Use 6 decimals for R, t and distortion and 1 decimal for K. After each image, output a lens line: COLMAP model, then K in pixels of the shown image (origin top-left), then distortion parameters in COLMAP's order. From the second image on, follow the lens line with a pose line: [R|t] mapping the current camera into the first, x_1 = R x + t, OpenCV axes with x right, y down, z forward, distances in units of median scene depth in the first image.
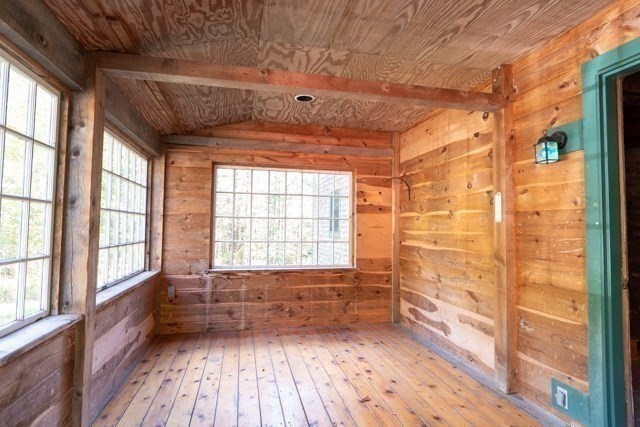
lens RADIAL K [[334.7, 0, 318.9], [0, 334.7, 212.0], [0, 0, 1]] dist [0.015836, -0.009672]
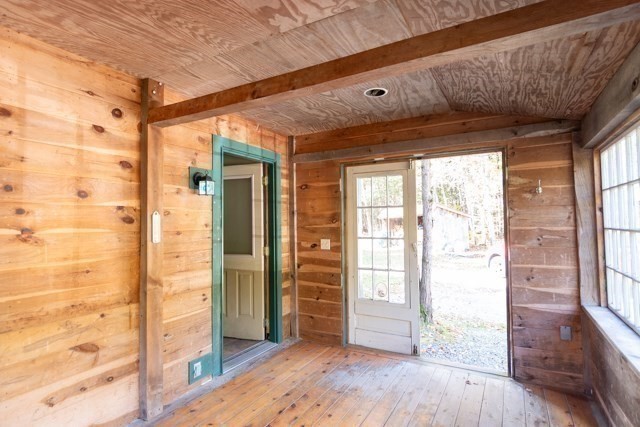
lens RADIAL K [[334.7, 0, 319.5], [0, 334.7, 212.3], [0, 0, 1]] dist [0.015836, -0.009672]
pose [[-0.732330, 0.018150, 0.680708, -0.525273], [-0.023523, 0.998374, -0.051927, -0.019533], [-0.680543, -0.054040, -0.730713, 1.563502]]
